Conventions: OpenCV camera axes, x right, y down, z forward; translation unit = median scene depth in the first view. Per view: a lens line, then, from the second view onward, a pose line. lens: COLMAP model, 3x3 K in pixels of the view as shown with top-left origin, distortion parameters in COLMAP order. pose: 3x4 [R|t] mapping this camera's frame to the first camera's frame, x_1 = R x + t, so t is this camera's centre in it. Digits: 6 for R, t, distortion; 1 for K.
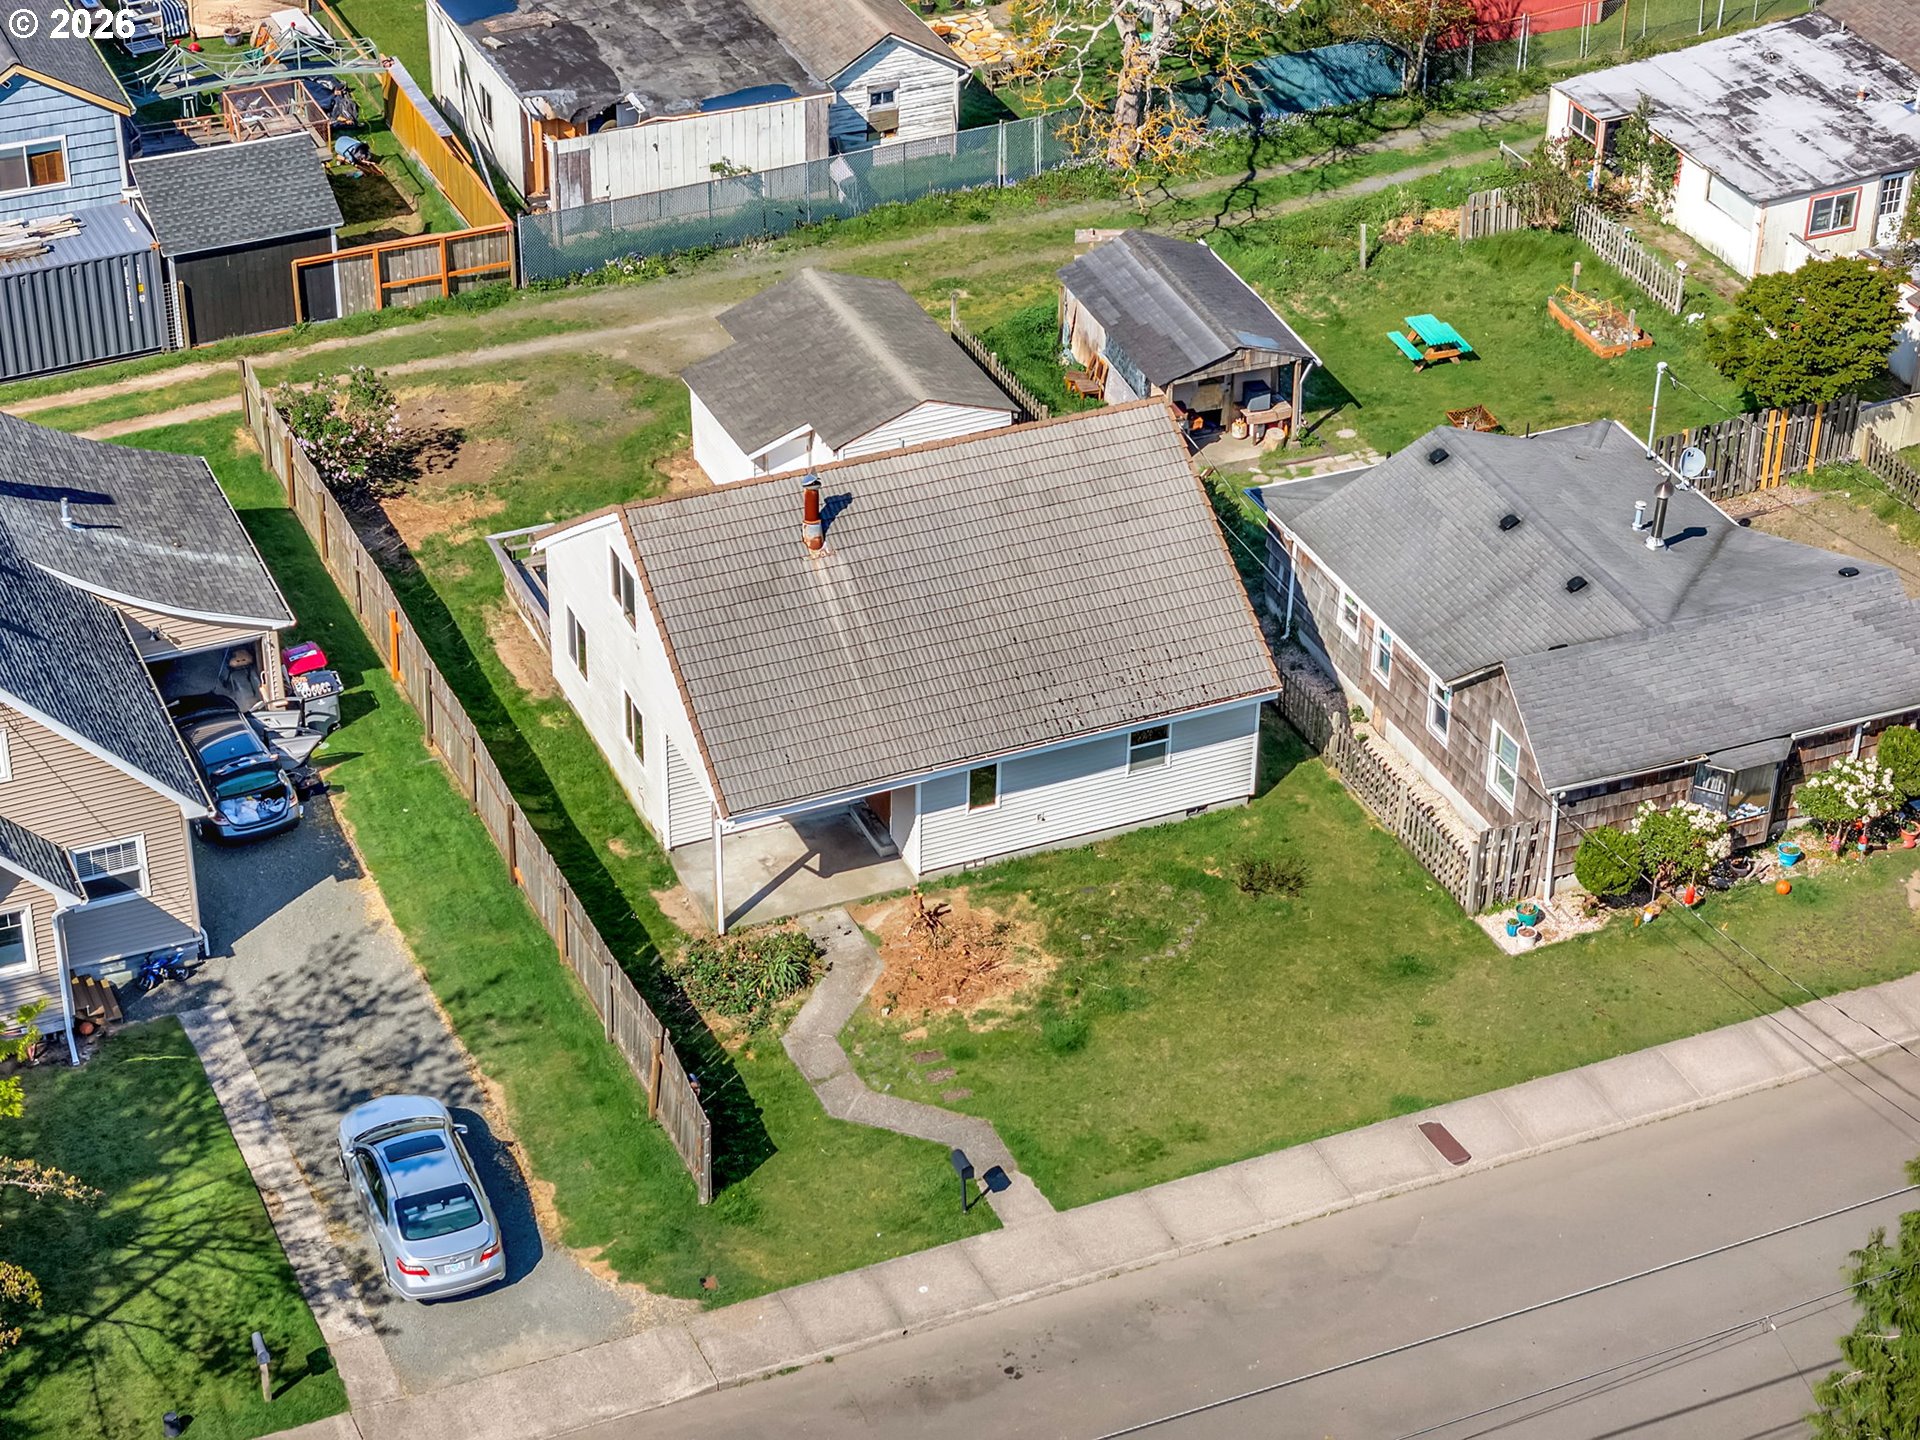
lens RADIAL K [[3723.7, 0, 960.0], [0, 3723.7, 720.0], [0, 0, 1]] dist [0.010728, 0.096025]
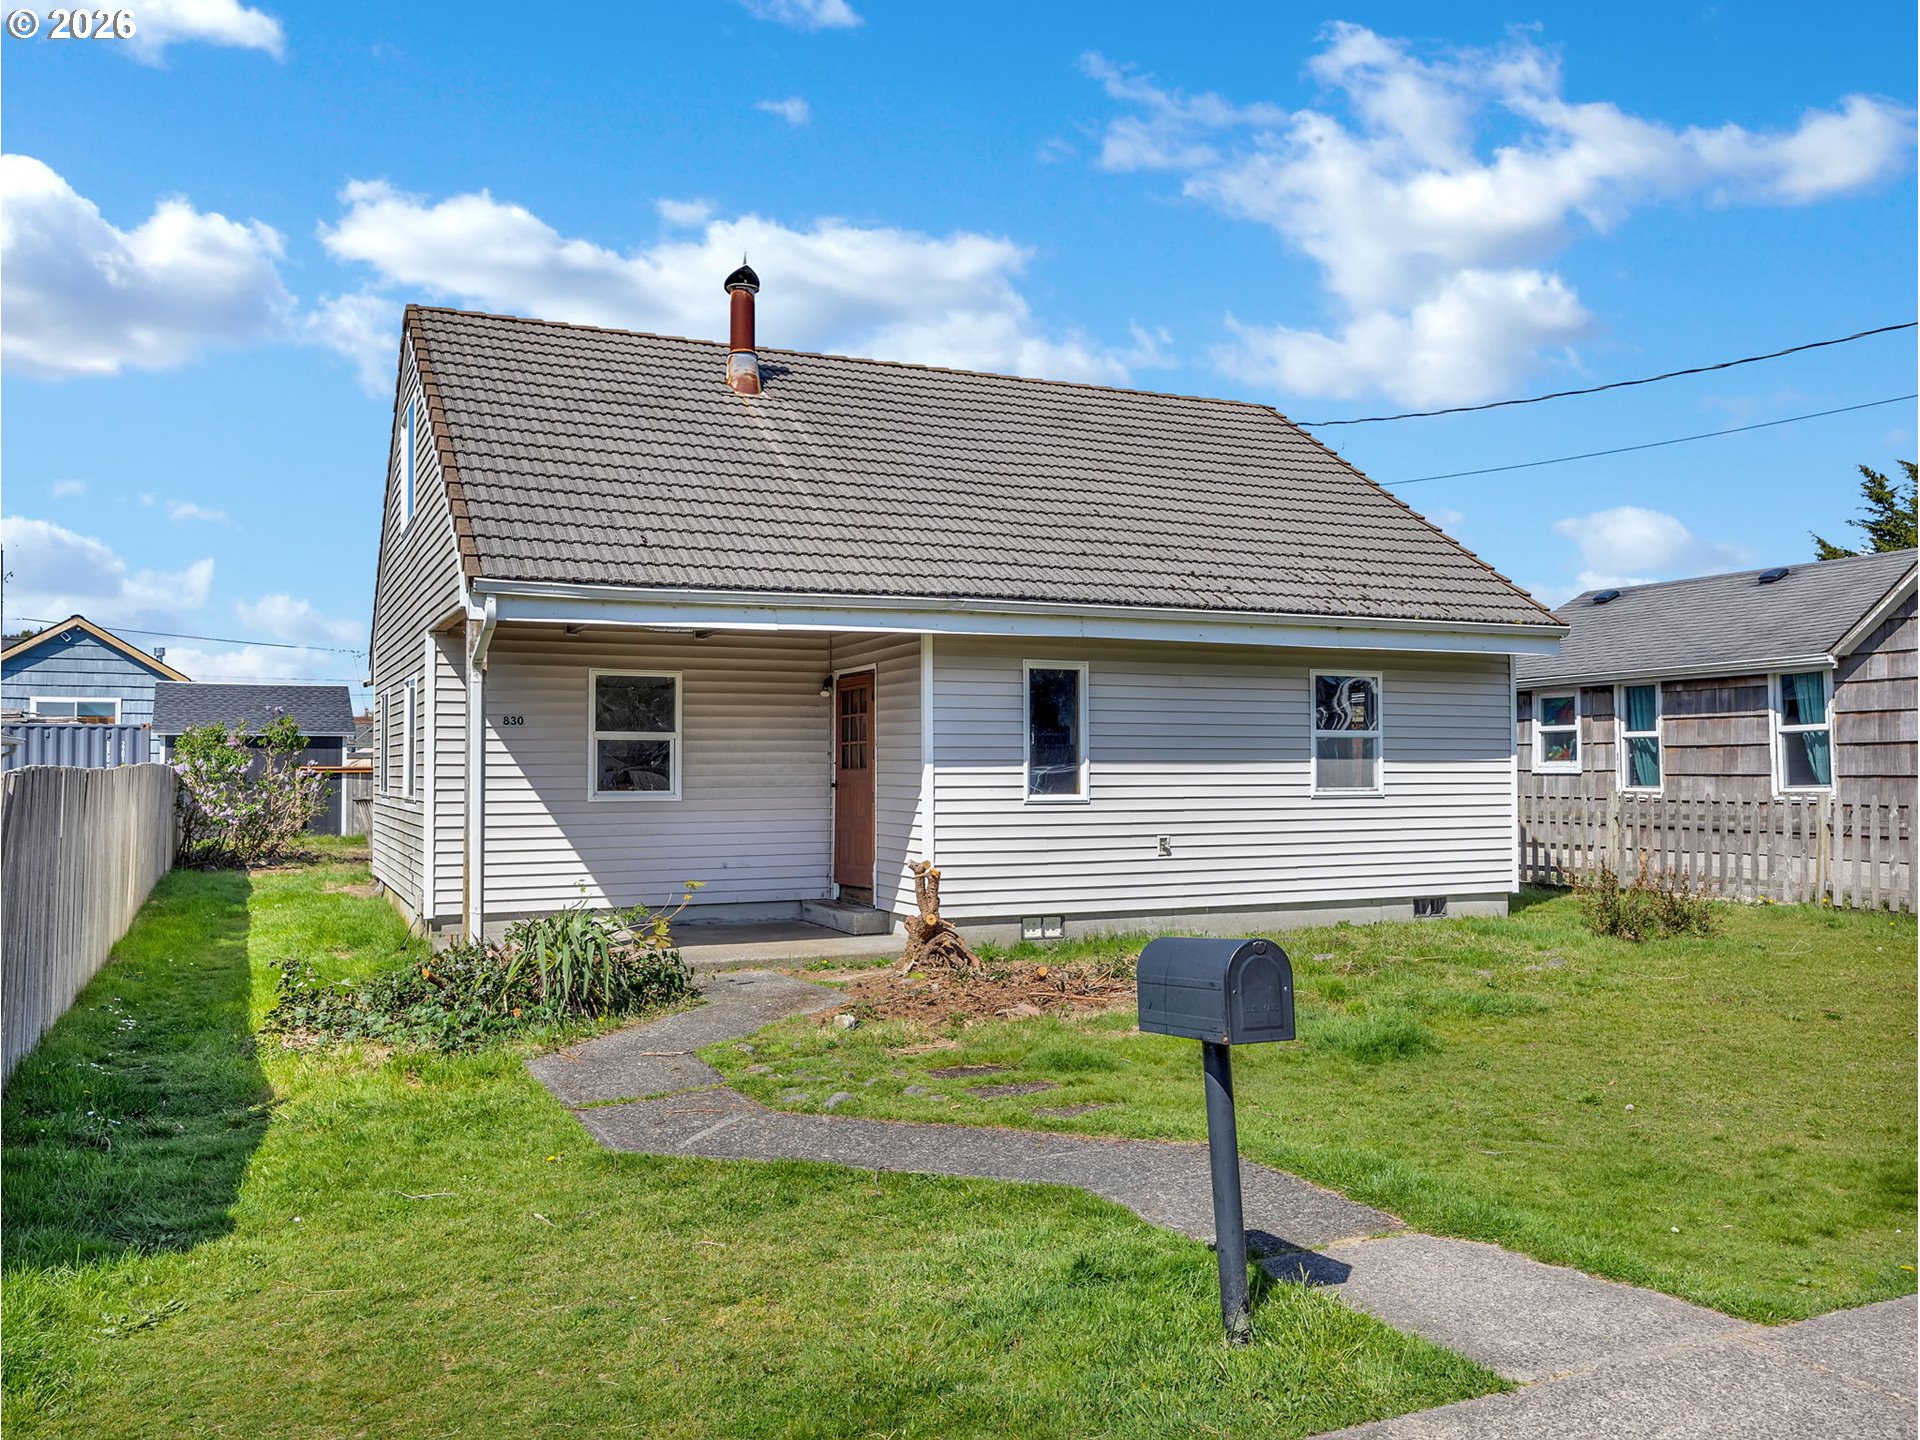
lens RADIAL K [[1498.2, 0, 960.0], [0, 1498.2, 720.0], [0, 0, 1]] dist [-0.005046, -0.001257]
pose [[0.999478, -0.026091, 0.019067, -0.009870], [0.032314, 0.812461, -0.582119, 0.129802], [-0.000303, 0.582431, 0.812880, 0.807143]]
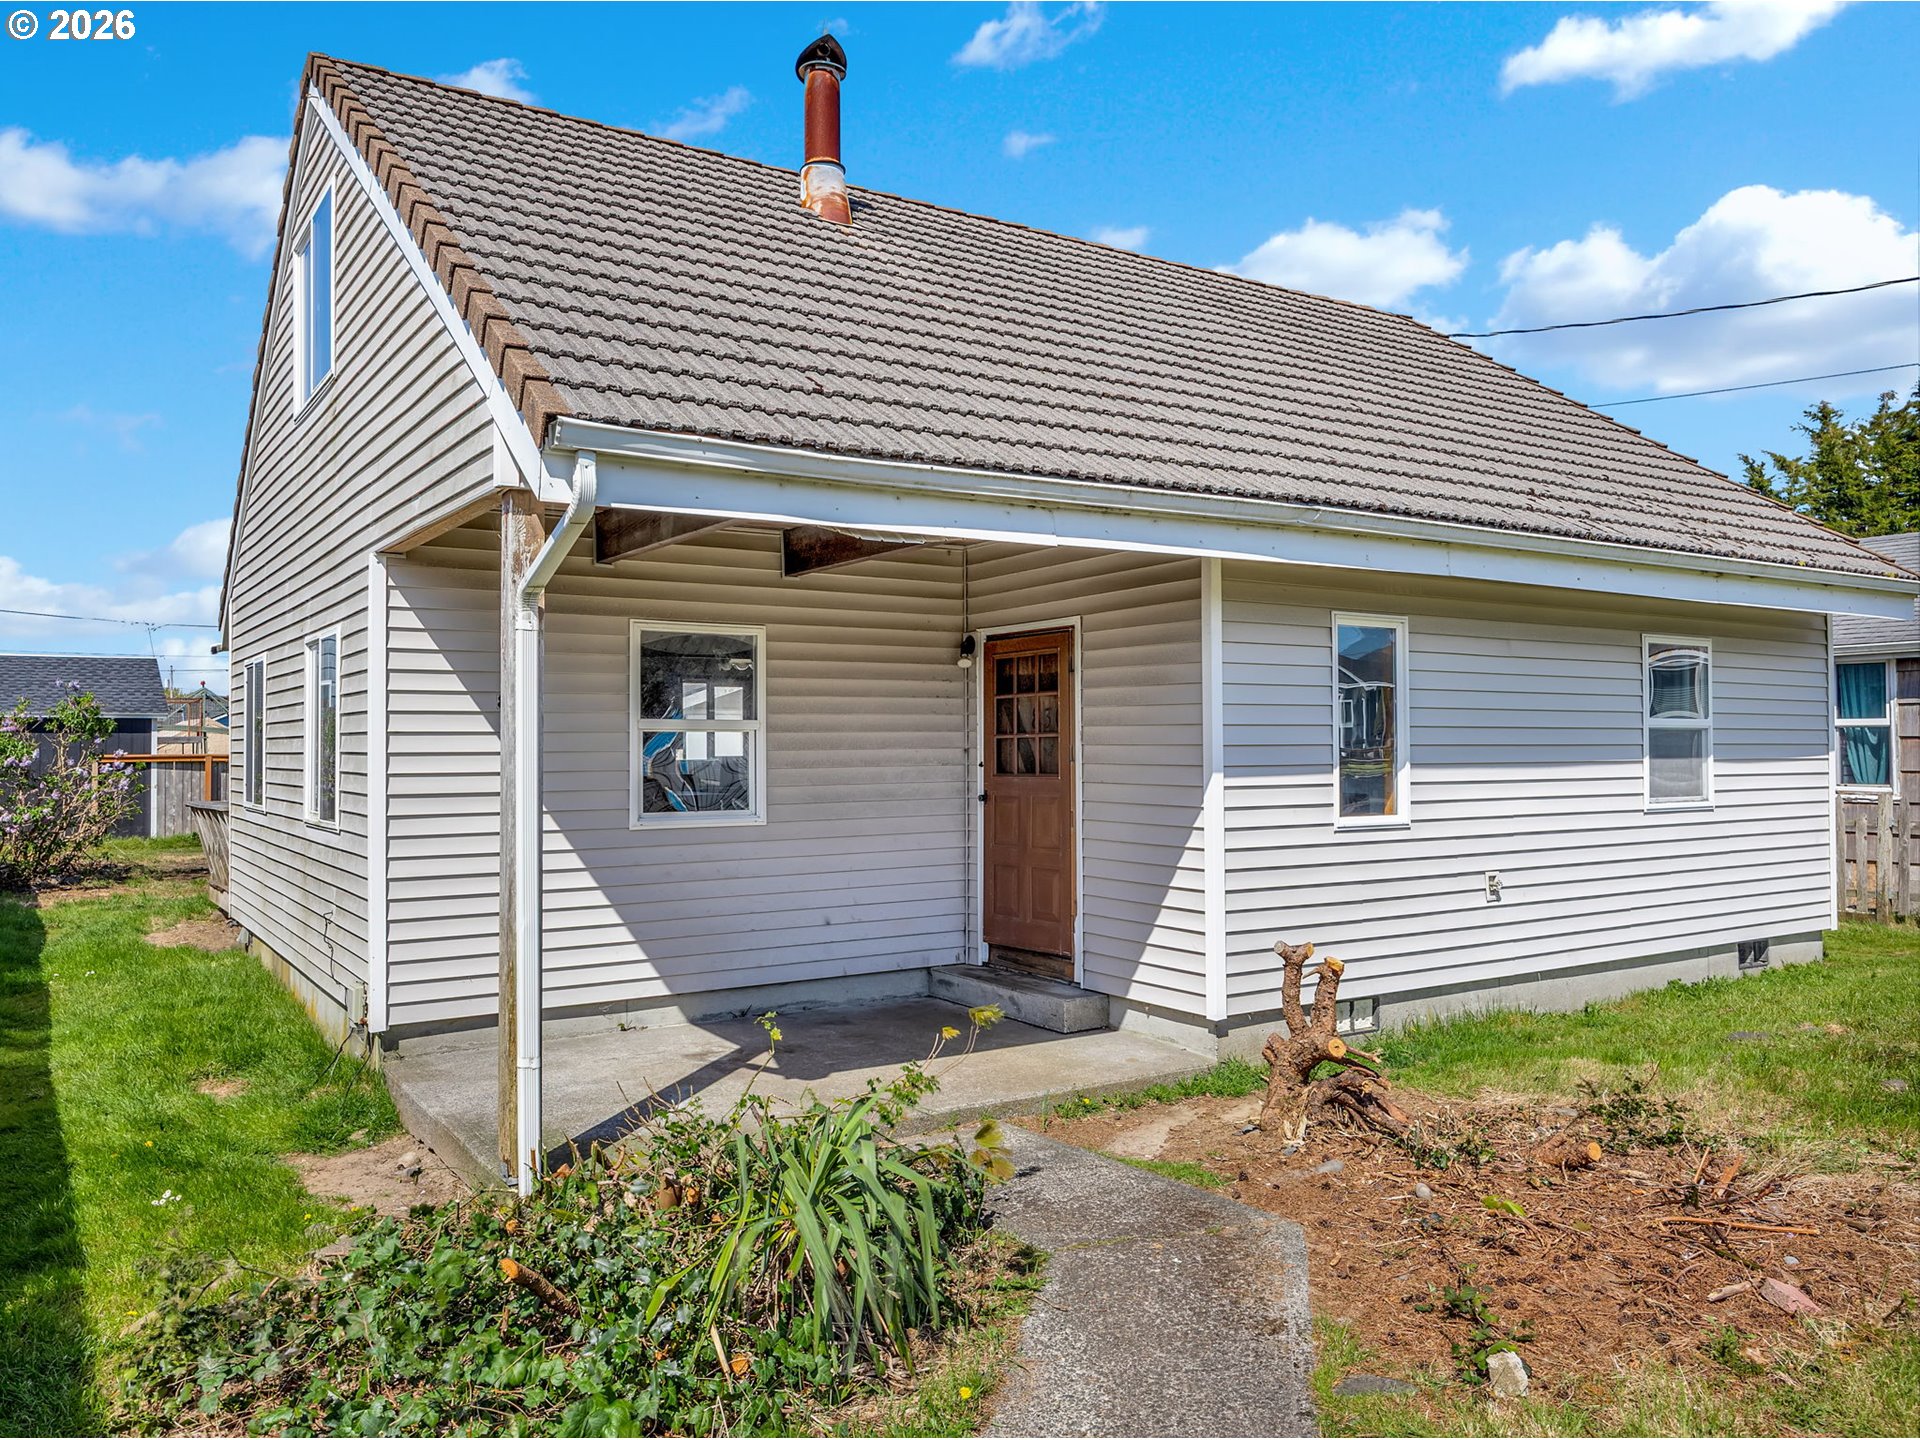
lens RADIAL K [[1402.0, 0, 952.2], [0, 1402.0, 718.5], [0, 0, 1]] dist [-0.000409, -0.003213]
pose [[0.986618, -0.024748, 0.161159, -0.049443], [0.112241, 0.820023, -0.561216, 0.080751], [-0.118265, 0.571795, 0.811828, 0.873594]]
